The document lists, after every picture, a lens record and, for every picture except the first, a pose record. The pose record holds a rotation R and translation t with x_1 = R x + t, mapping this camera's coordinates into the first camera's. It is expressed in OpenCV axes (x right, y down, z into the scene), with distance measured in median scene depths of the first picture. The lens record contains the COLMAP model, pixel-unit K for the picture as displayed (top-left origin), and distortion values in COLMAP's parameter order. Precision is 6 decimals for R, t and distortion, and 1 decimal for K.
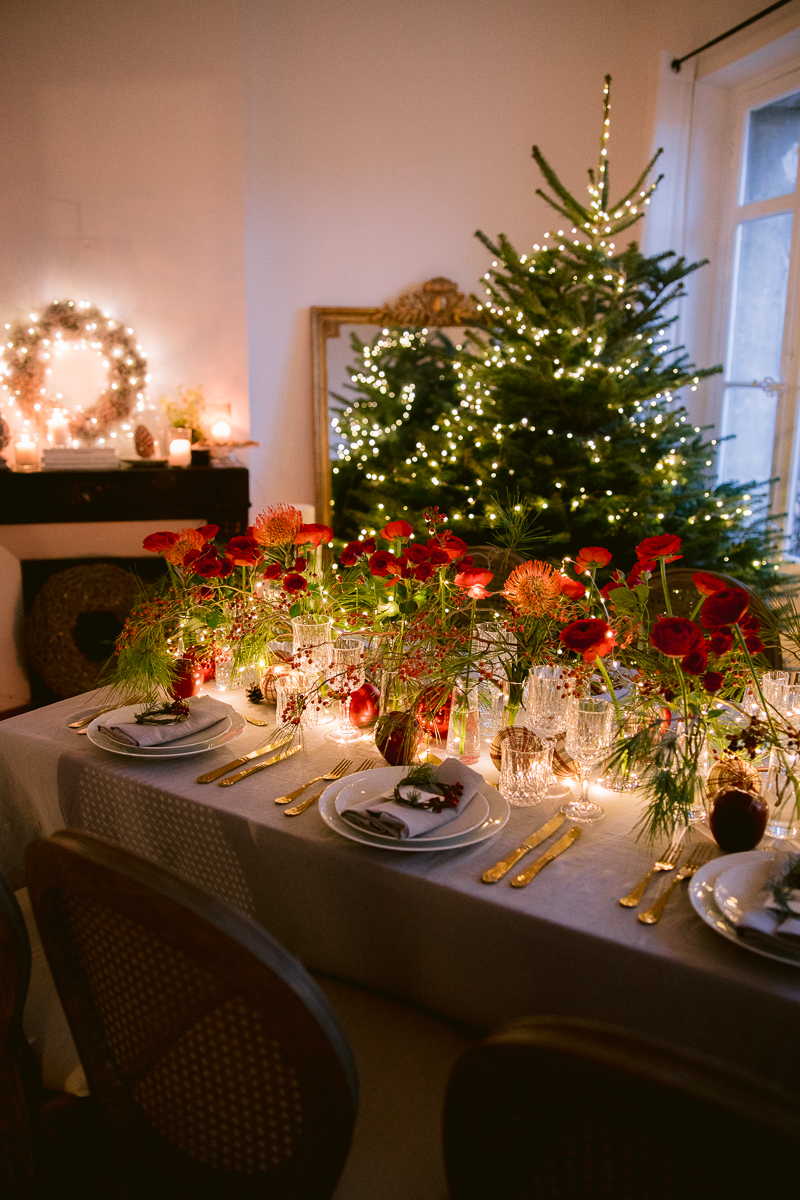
lens RADIAL K [[965.0, 0, 400.0], [0, 965.0, 600.0], [0, 0, 1]] dist [-0.000871, -0.001120]
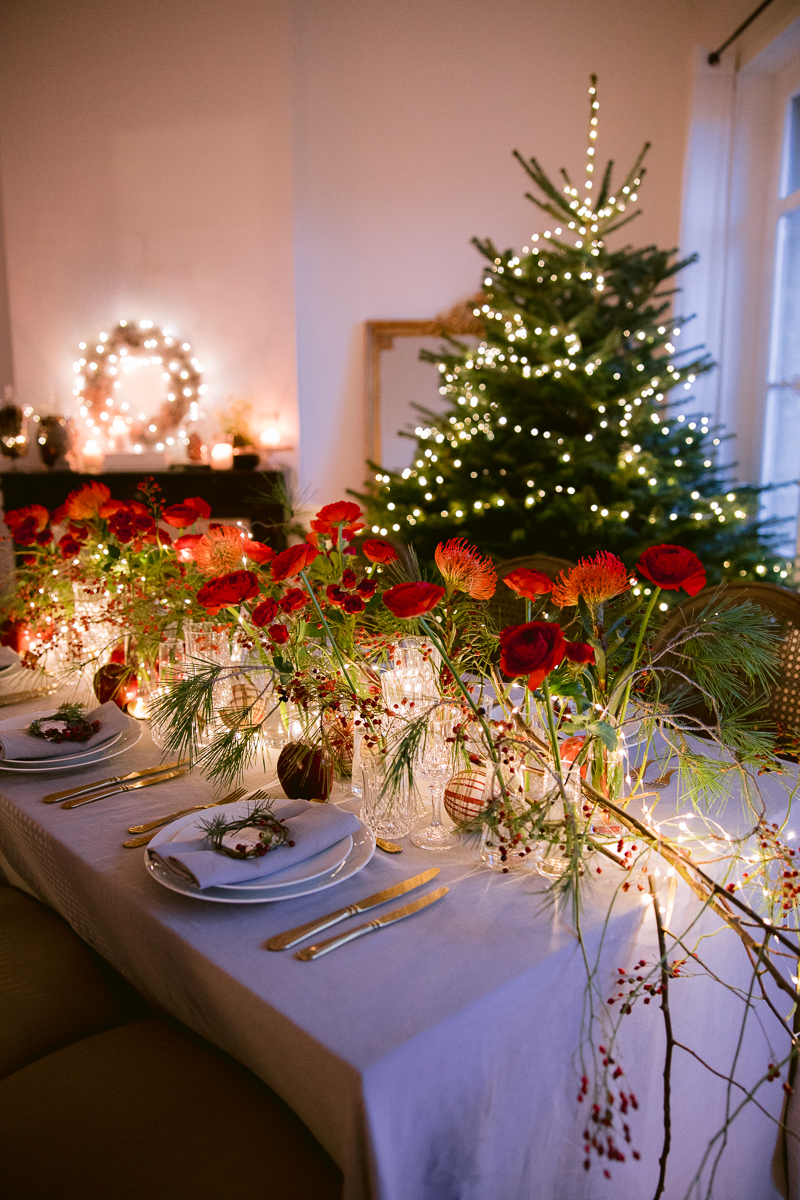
lens RADIAL K [[965.0, 0, 400.0], [0, 965.0, 600.0], [0, 0, 1]] dist [-0.000871, -0.001120]
pose [[0.968344, 0.035921, -0.247023, 0.242726], [-0.043216, 0.998773, -0.024175, 0.026241], [0.245852, 0.034085, 0.968708, 0.002886]]
